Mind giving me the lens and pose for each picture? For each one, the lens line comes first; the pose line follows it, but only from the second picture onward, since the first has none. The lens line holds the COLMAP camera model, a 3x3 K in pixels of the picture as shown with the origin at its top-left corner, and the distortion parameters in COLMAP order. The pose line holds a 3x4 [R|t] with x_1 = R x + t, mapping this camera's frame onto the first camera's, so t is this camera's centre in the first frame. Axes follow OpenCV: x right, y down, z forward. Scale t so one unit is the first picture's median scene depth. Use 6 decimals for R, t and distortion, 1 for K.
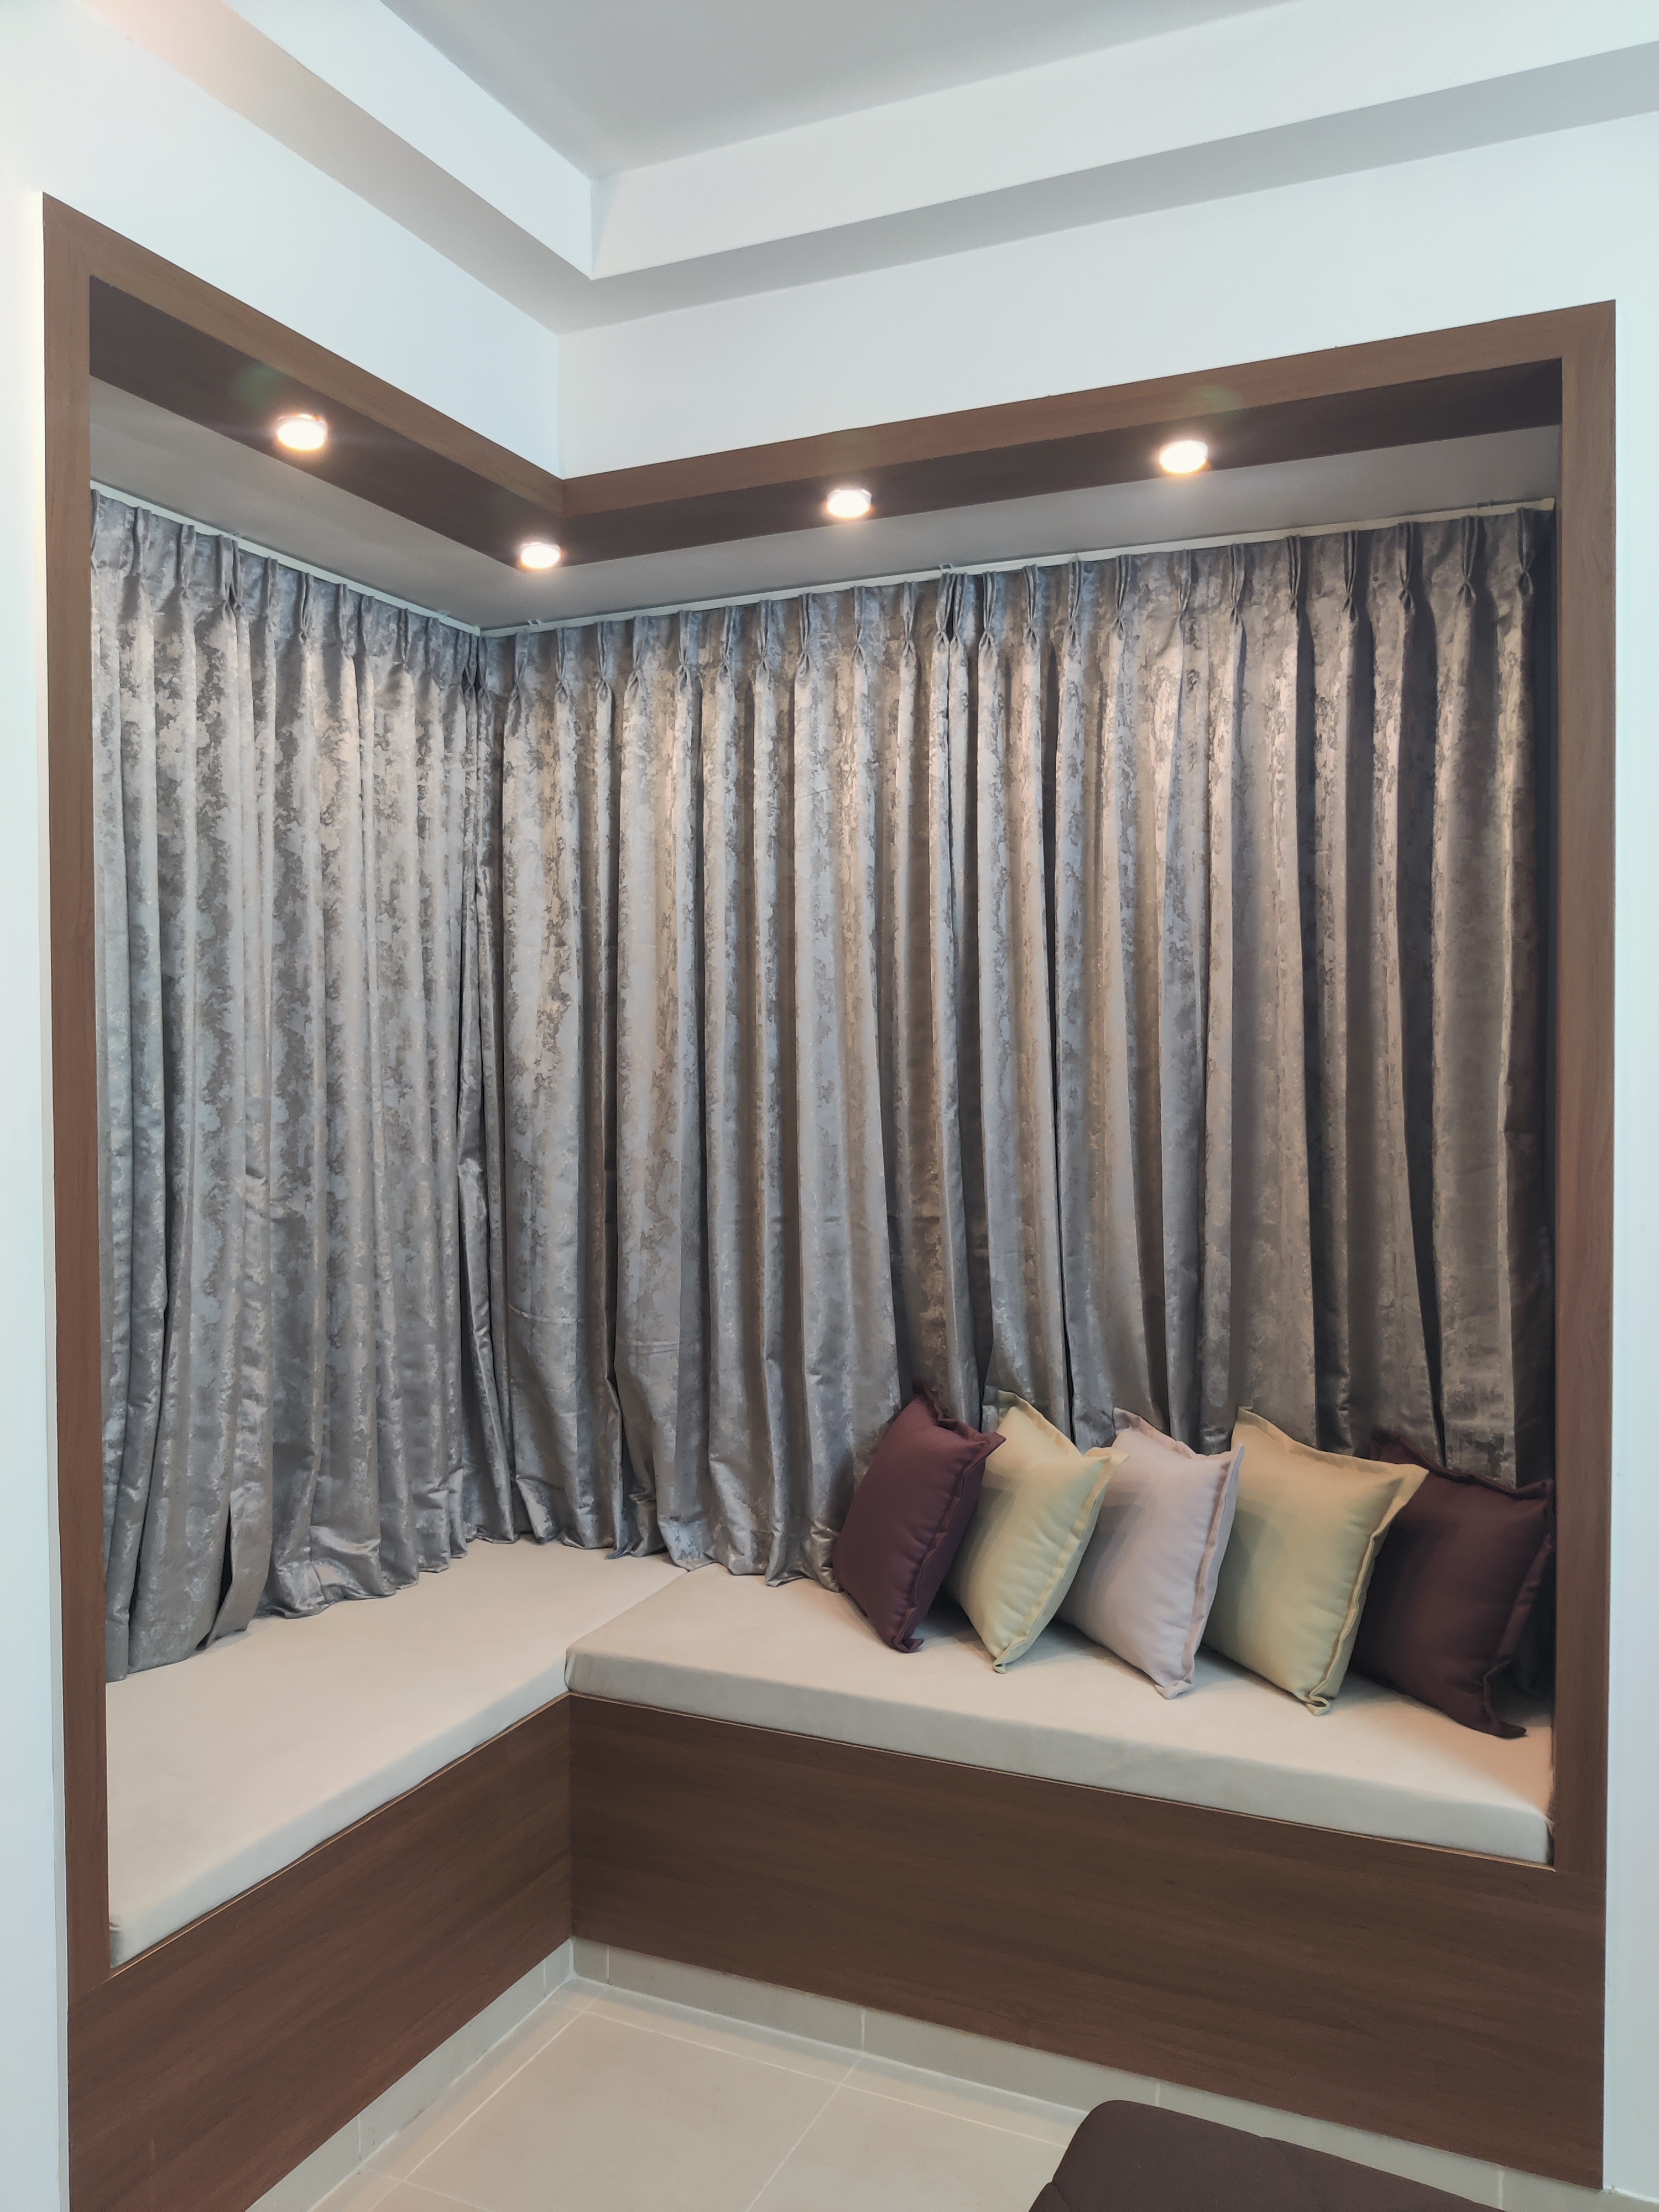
lens RADIAL K [[1677.6, 0, 816.2], [0, 1677.6, 1100.0], [0, 0, 1]] dist [0.084944, -0.190542]
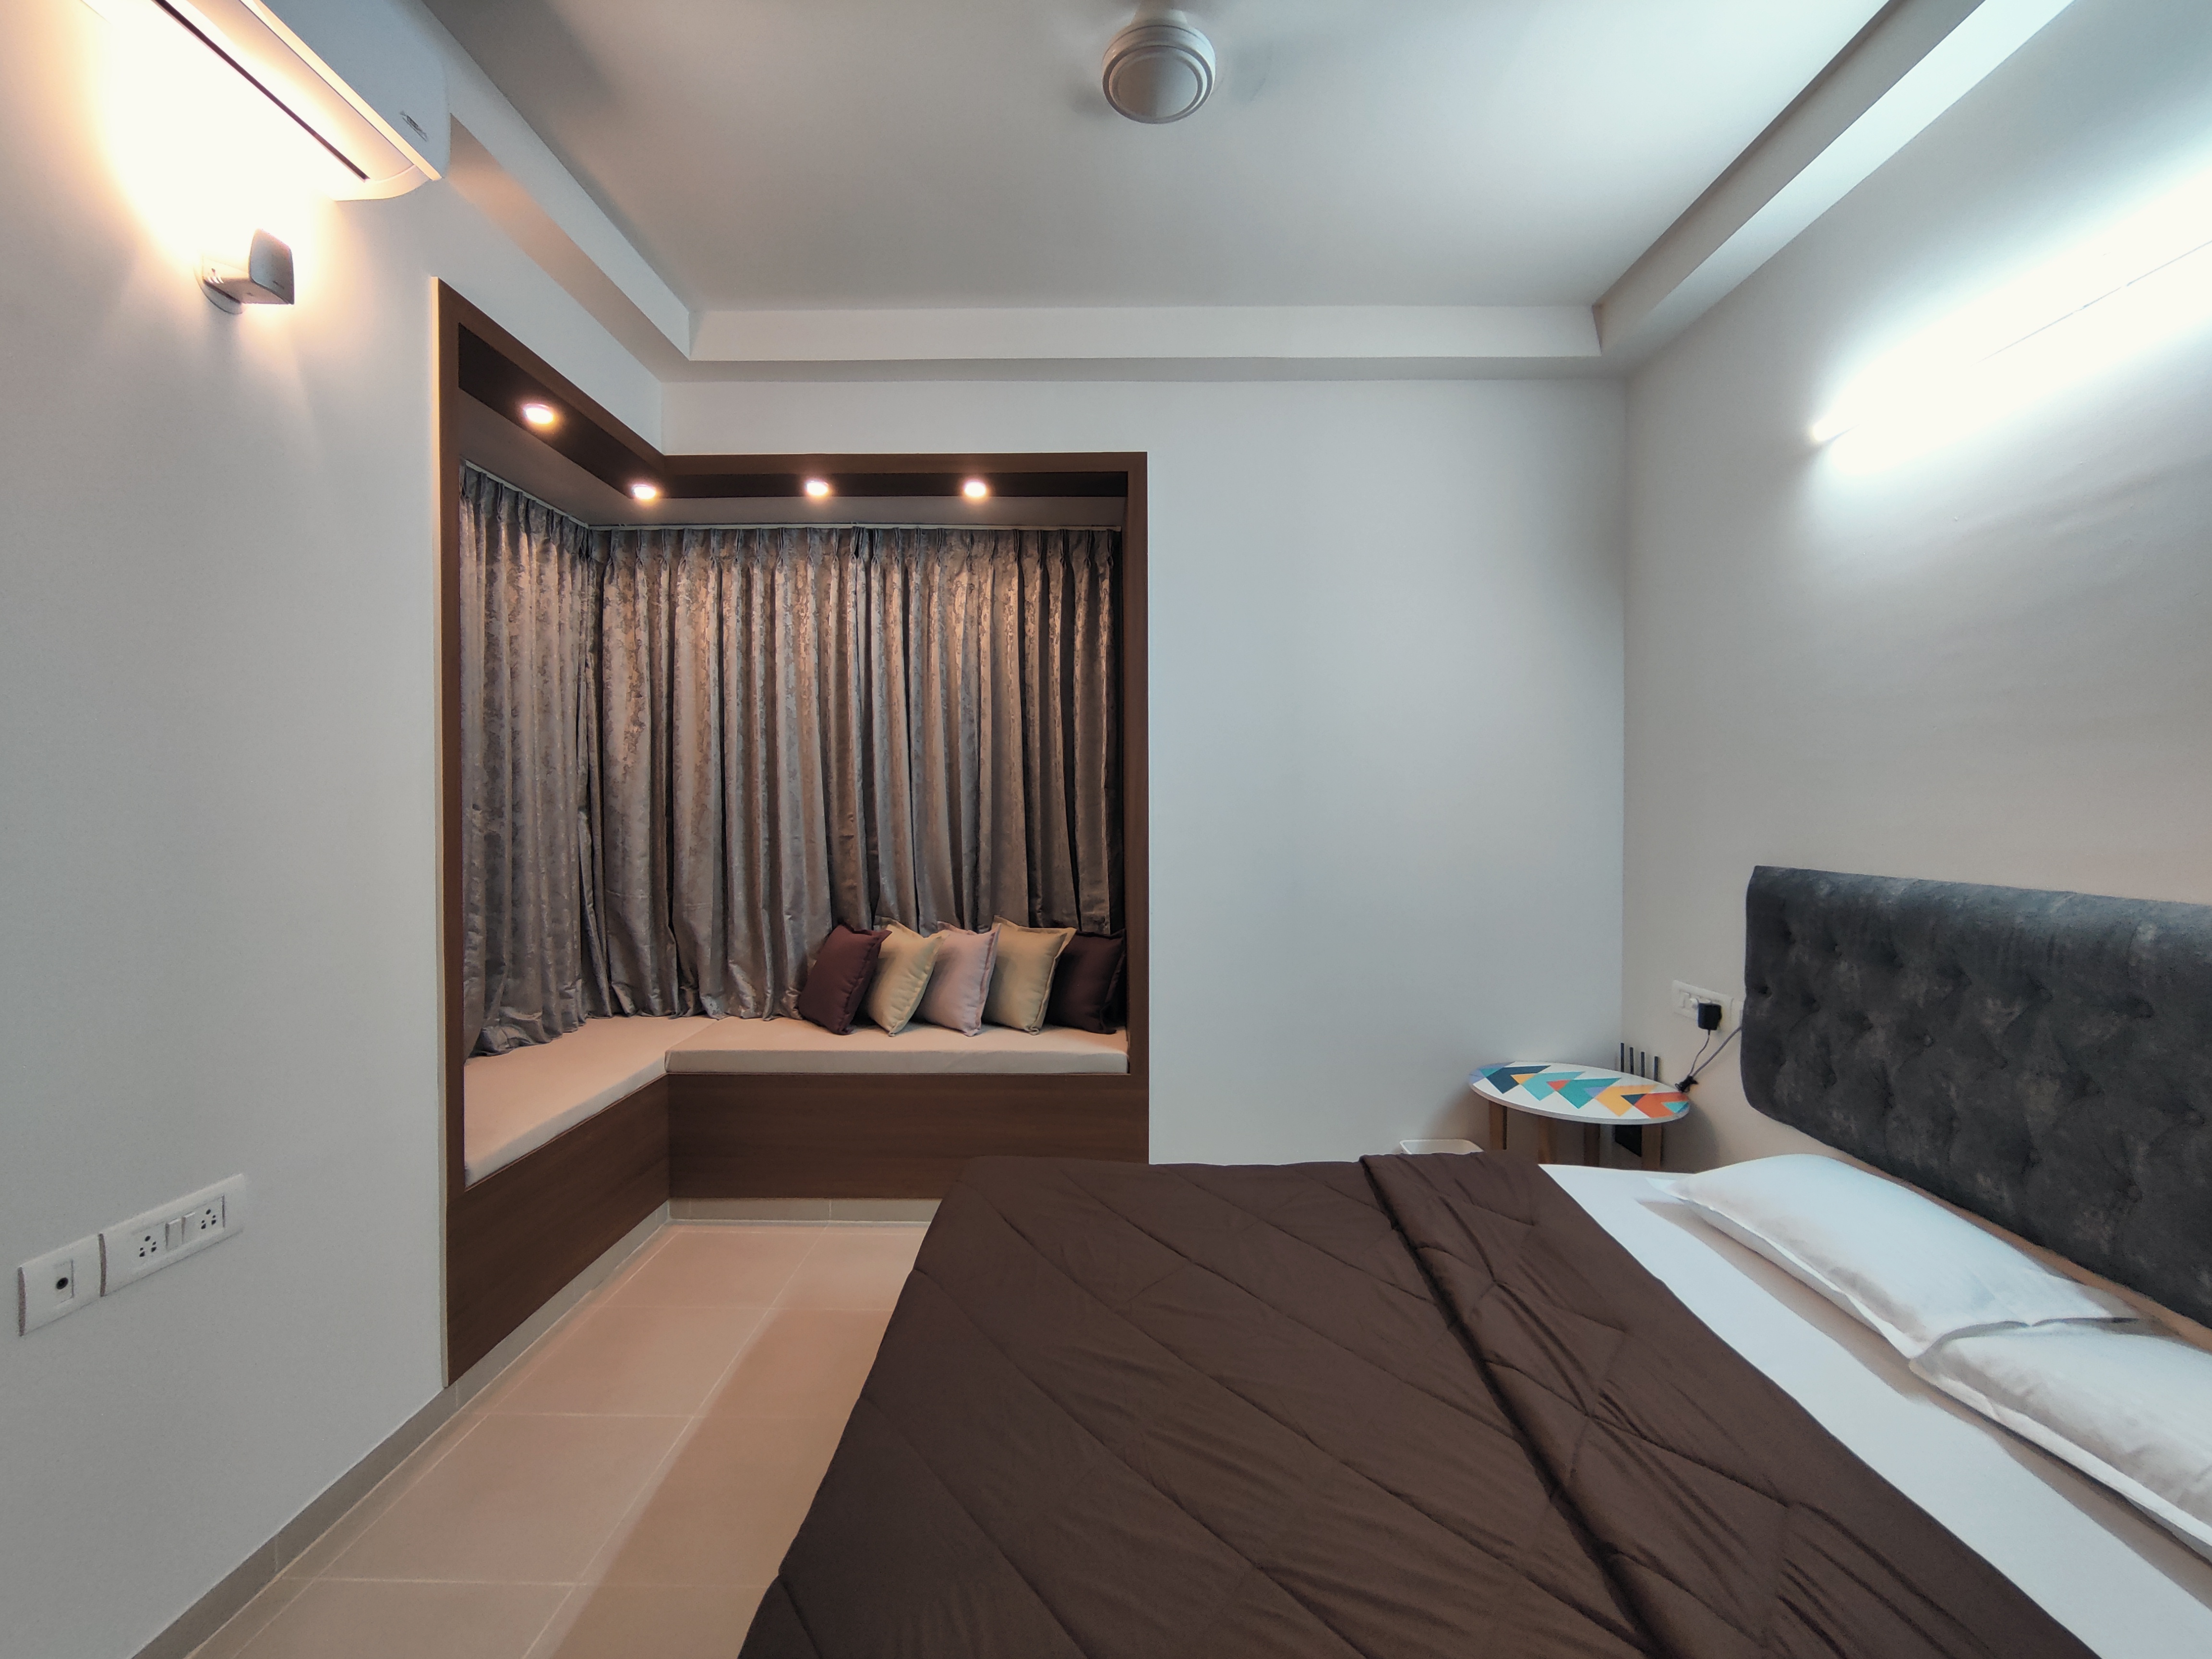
lens RADIAL K [[948.1, 0, 1103.5], [0, 948.1, 818.9], [0, 0, 1]] dist [-0.003739, -0.000588]
pose [[0.913777, -0.001468, 0.406213, -0.120652], [0.008255, 0.999854, -0.014955, 0.071742], [-0.406132, 0.017019, 0.913656, -0.194025]]
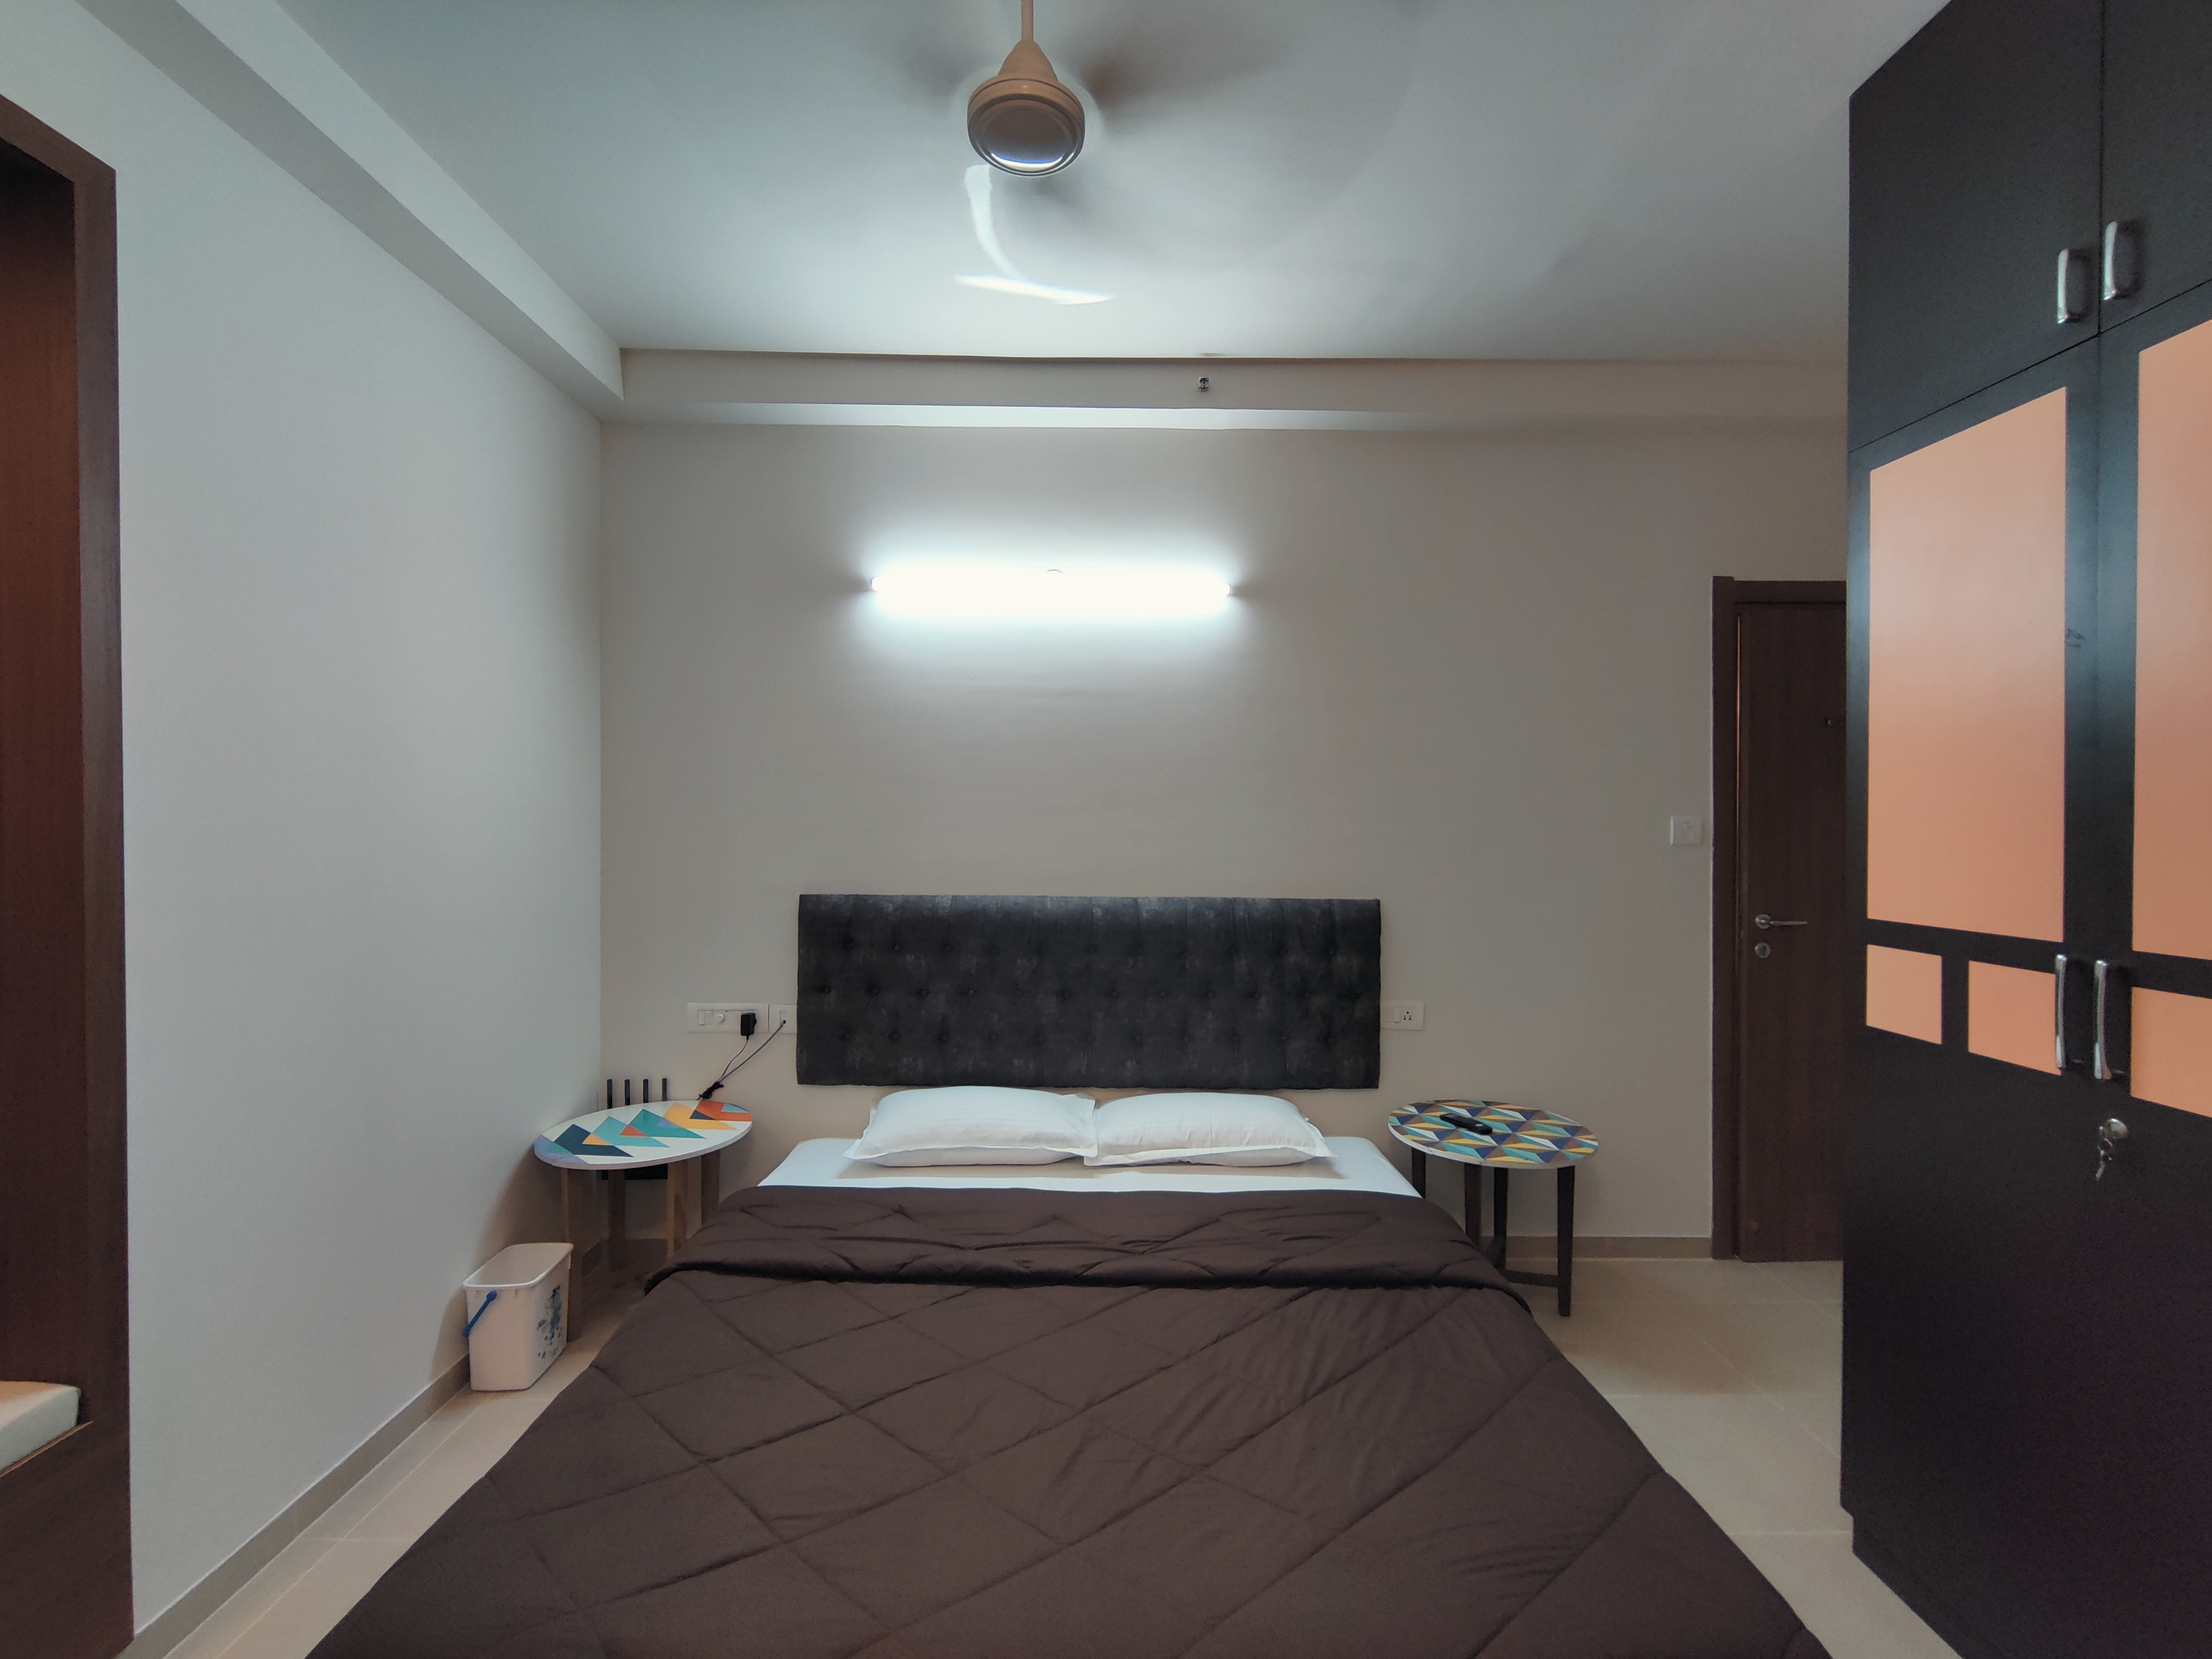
lens RADIAL K [[950.2, 0, 1098.3], [0, 950.2, 822.4], [0, 0, 1]] dist [-0.002440, -0.000287]
pose [[-0.422746, -0.004802, 0.906235, -0.354889], [0.015991, 0.999791, 0.012758, 0.018591], [-0.906107, 0.019885, -0.422581, 0.449322]]
